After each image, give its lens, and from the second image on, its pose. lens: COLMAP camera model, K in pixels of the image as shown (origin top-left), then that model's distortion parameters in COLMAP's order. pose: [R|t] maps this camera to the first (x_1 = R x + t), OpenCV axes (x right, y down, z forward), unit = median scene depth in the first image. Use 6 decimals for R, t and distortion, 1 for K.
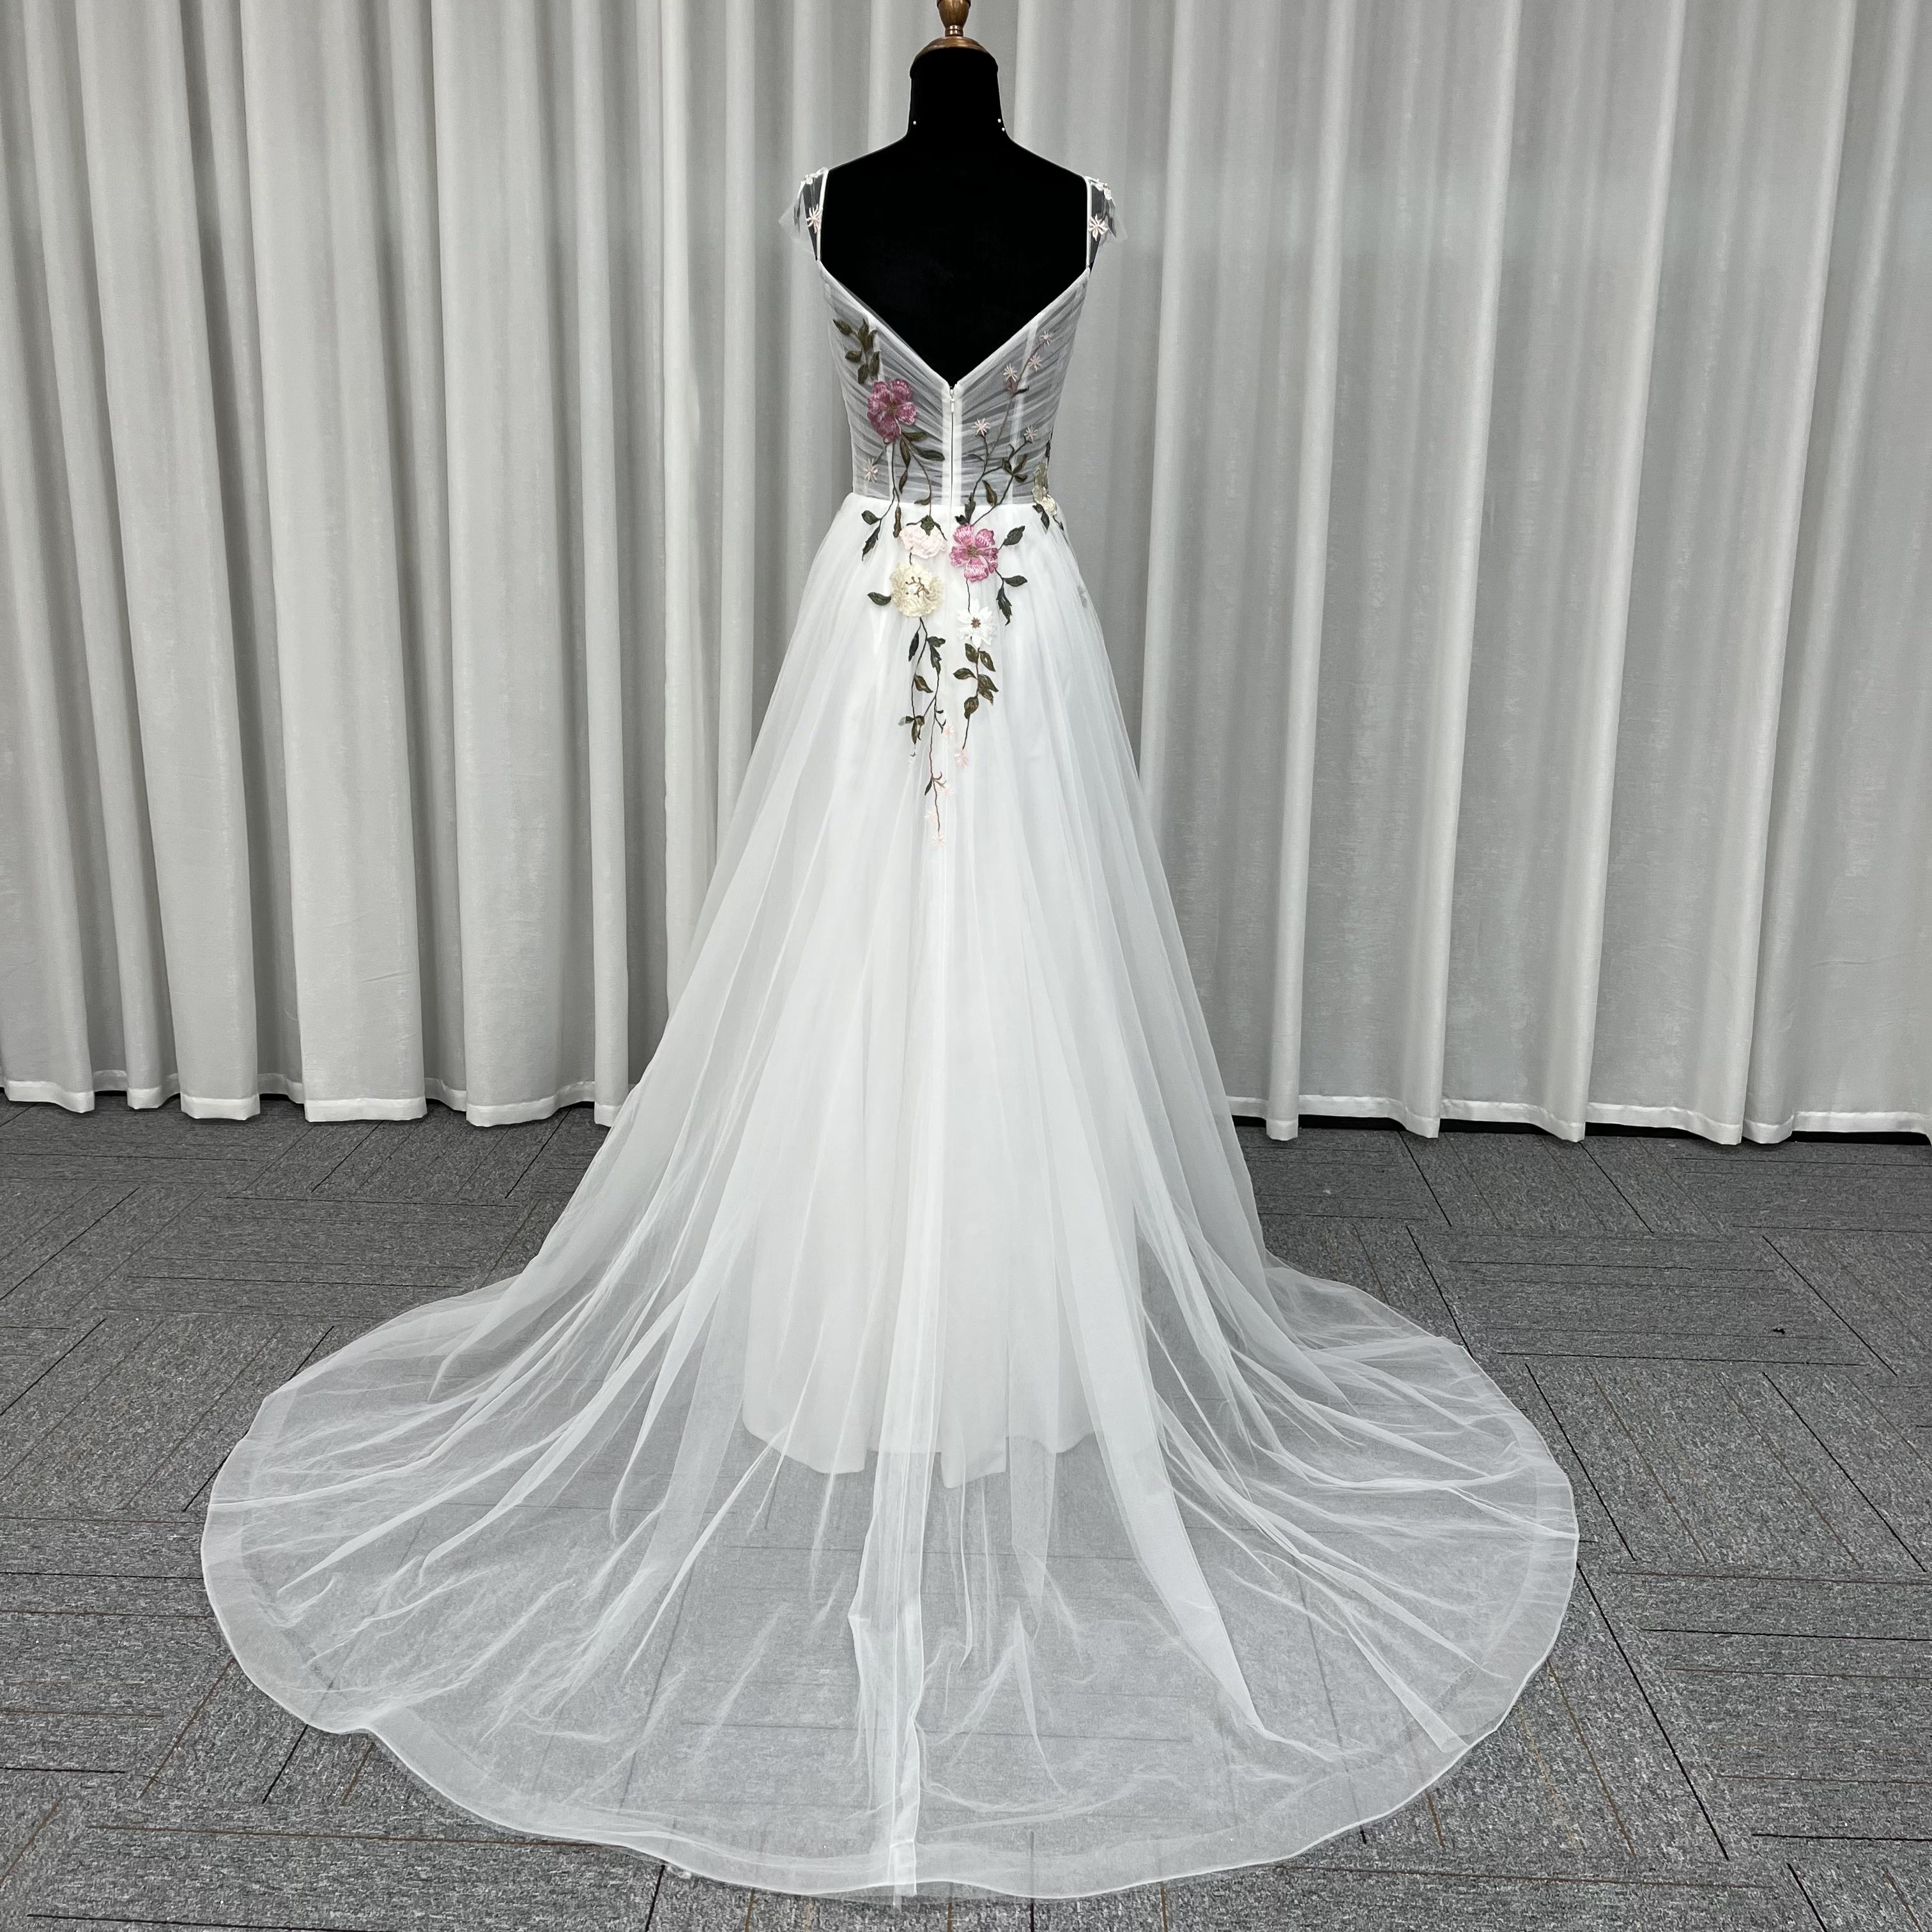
lens RADIAL K [[1966.5, 0, 960.4], [0, 1966.5, 984.5], [0, 0, 1]] dist [0.026770, 0.000000]
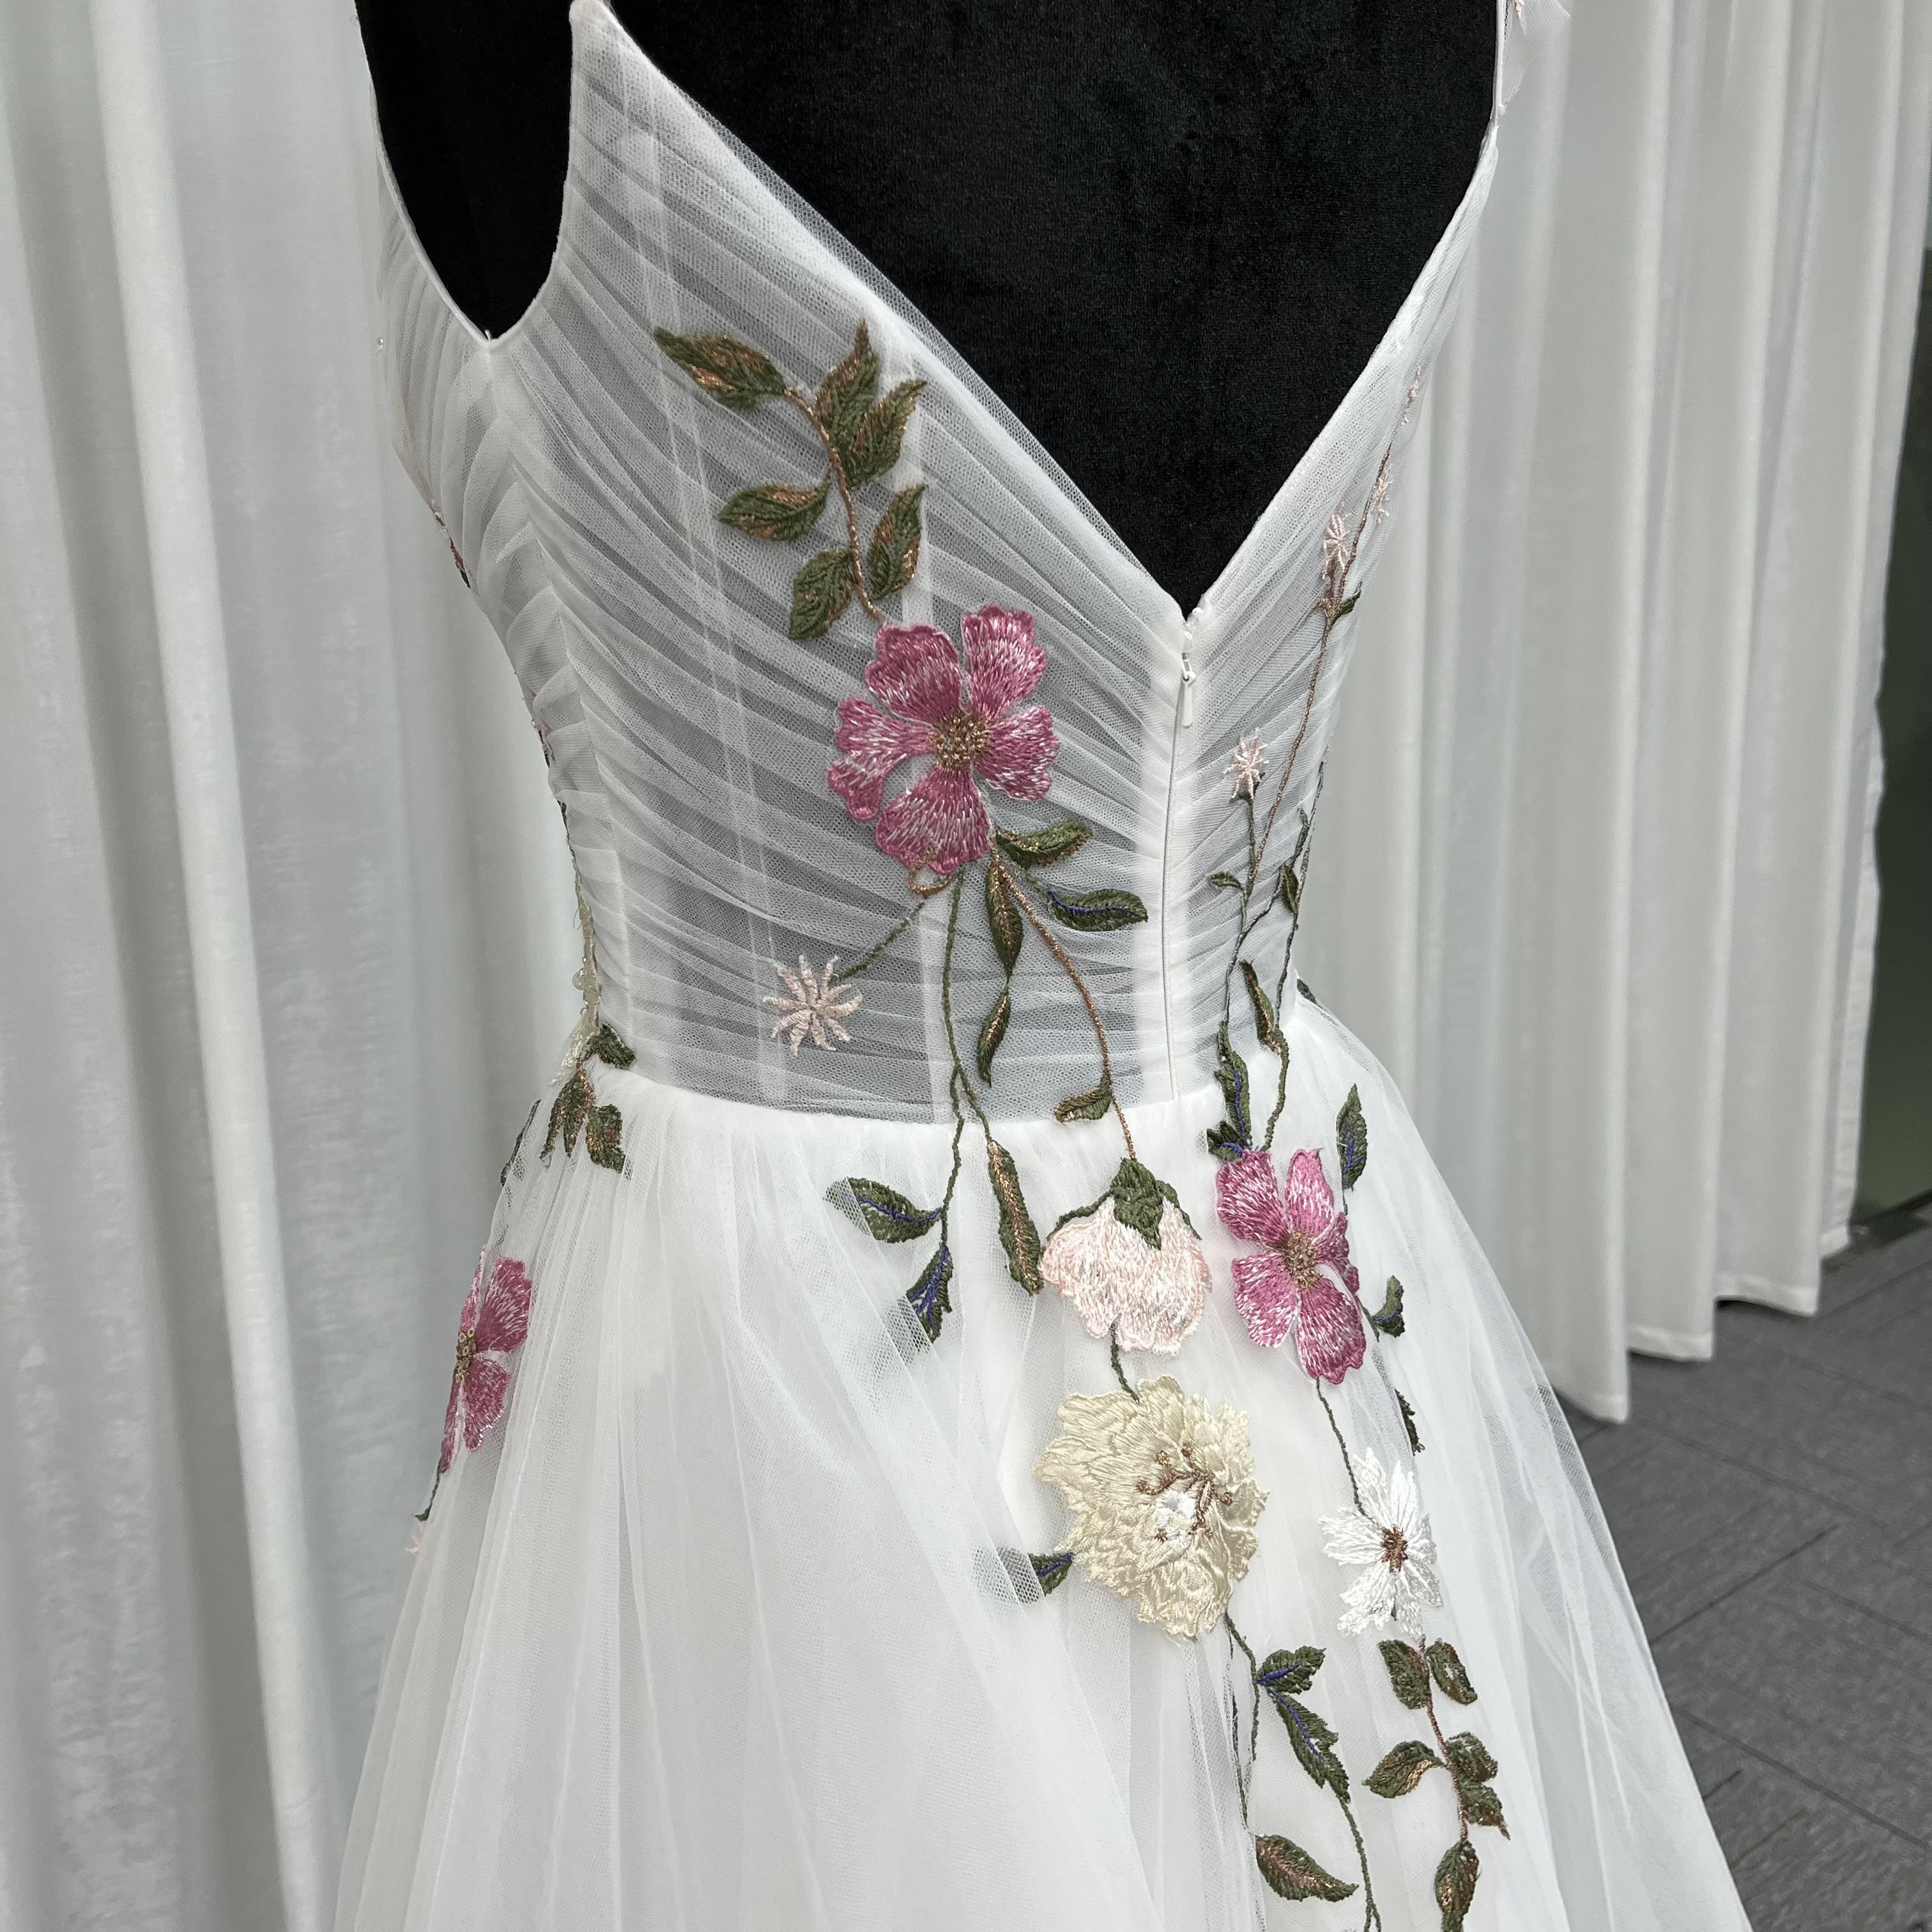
lens RADIAL K [[1966.5, 0, 974.2], [0, 1966.5, 971.0], [0, 0, 1]] dist [0.026770, 0.000000]
pose [[0.778943, -0.201112, 0.593971, -0.163209], [0.200755, 0.977304, 0.067631, -0.278158], [-0.594092, 0.066562, 0.801639, 0.818831]]
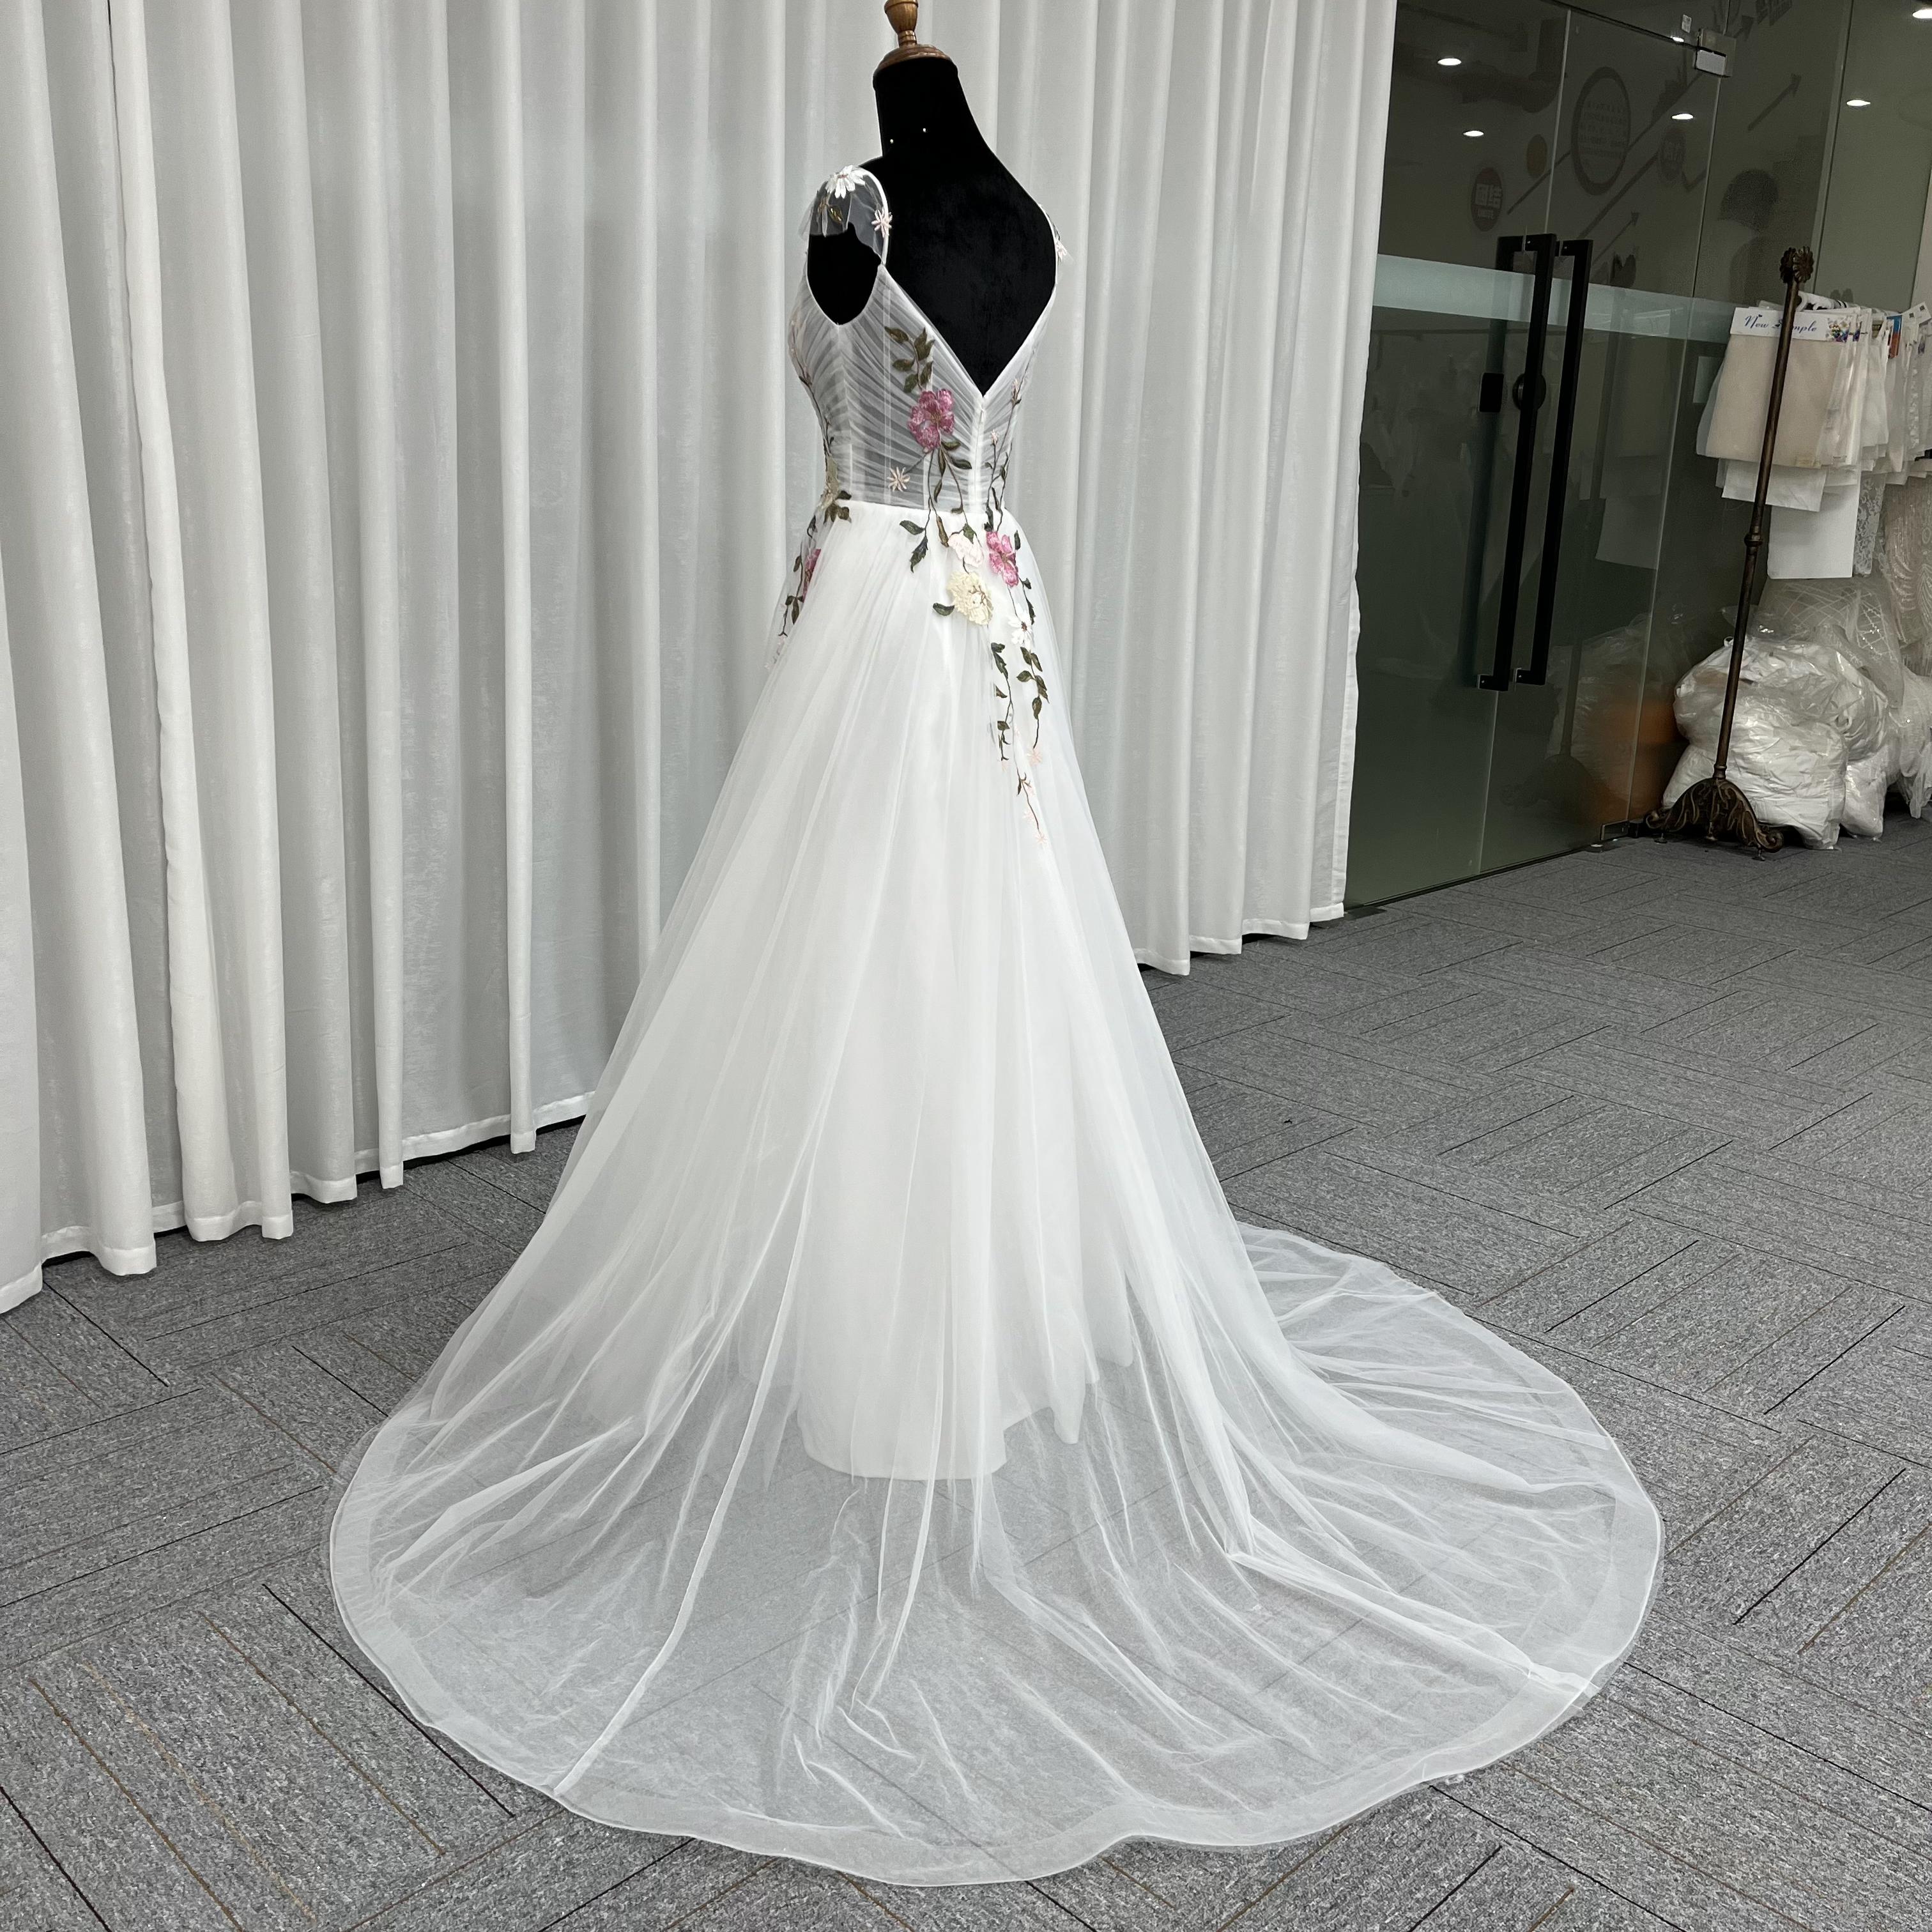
lens RADIAL K [[1966.5, 0, 970.8], [0, 1966.5, 972.6], [0, 0, 1]] dist [0.026770, 0.000000]
pose [[0.688757, -0.191526, 0.699236, -0.763823], [0.165767, 0.980528, 0.105292, -0.117524], [-0.705787, 0.043390, 0.707094, 0.290330]]
